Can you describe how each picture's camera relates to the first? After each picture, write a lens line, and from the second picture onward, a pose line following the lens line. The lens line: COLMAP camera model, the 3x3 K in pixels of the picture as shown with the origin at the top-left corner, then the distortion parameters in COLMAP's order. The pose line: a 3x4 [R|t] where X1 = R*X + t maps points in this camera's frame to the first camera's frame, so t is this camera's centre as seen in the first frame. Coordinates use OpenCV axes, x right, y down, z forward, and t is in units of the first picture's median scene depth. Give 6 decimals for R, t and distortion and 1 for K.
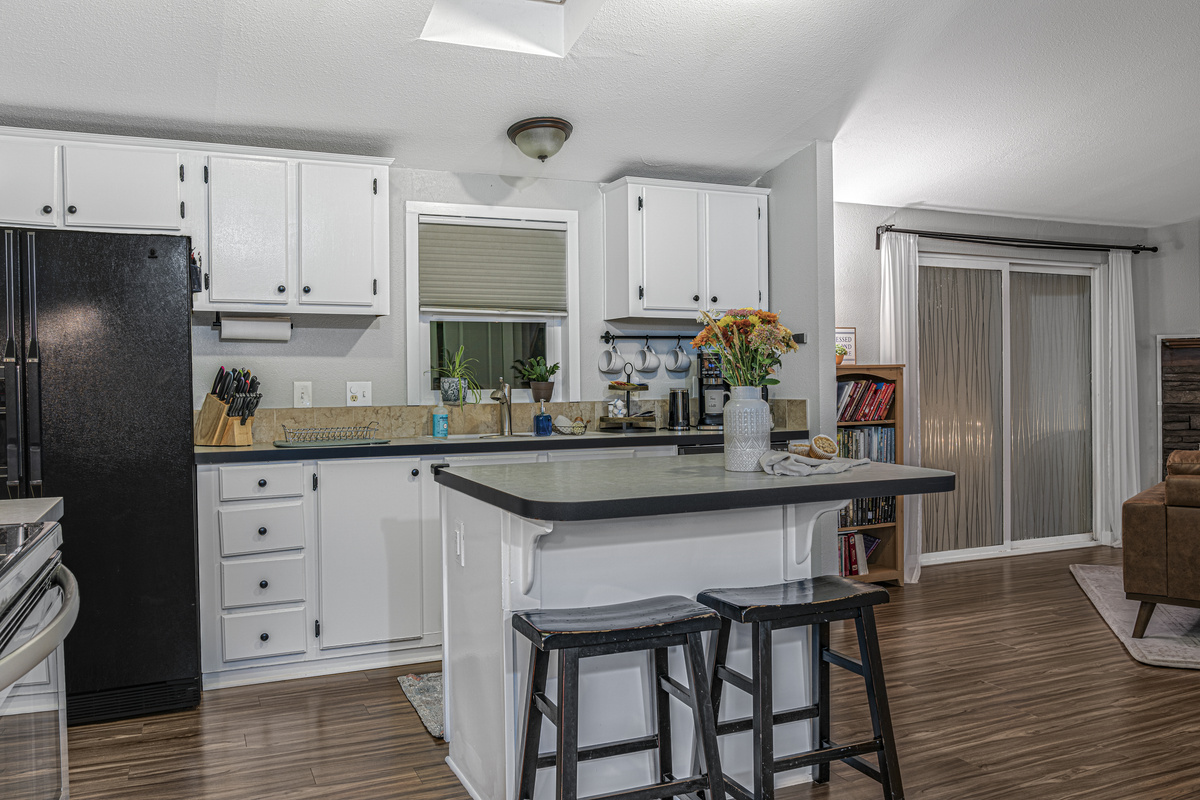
lens RADIAL K [[990.2, 0, 600.0], [0, 990.2, 400.0], [0, 0, 1]] dist [-0.009447, -0.002093]
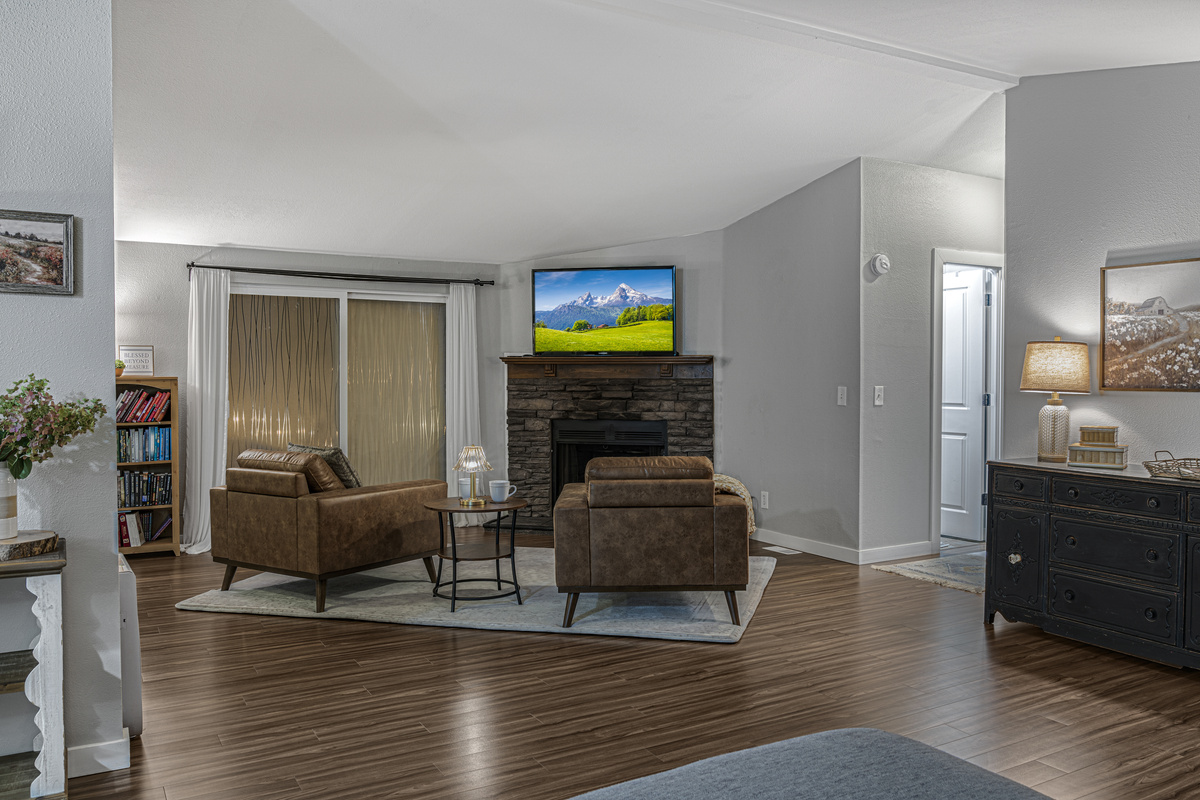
lens RADIAL K [[994.4, 0, 654.5], [0, 994.4, 396.5], [0, 0, 1]] dist [-0.008976, -0.002760]
pose [[0.994365, 0.011933, 0.105334, 0.769575], [-0.012467, 0.999913, 0.004409, -0.024302], [-0.105272, -0.005697, 0.994427, -0.297130]]
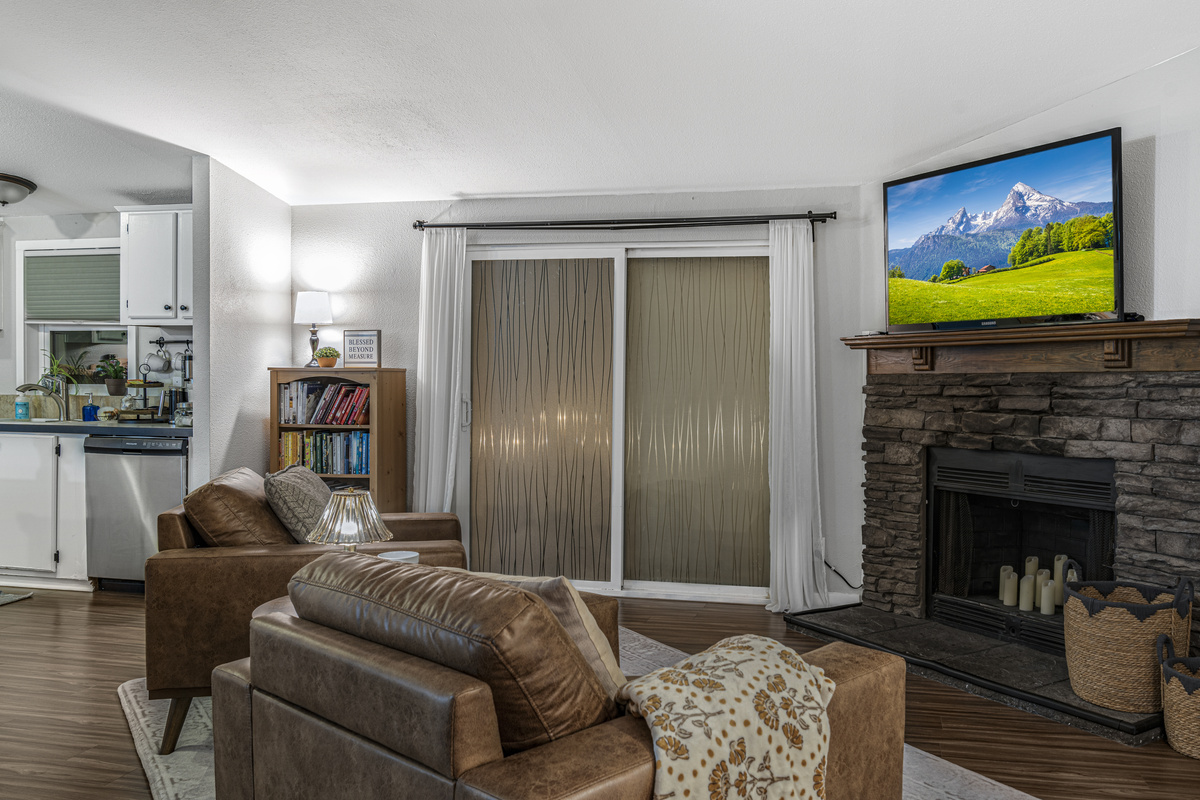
lens RADIAL K [[994.4, 0, 654.5], [0, 994.4, 396.5], [0, 0, 1]] dist [-0.008976, -0.002760]
pose [[0.791358, 0.026865, -0.610762, 1.108188], [-0.029121, 0.999556, 0.006234, -0.021977], [0.610658, 0.012852, 0.791790, 0.402848]]
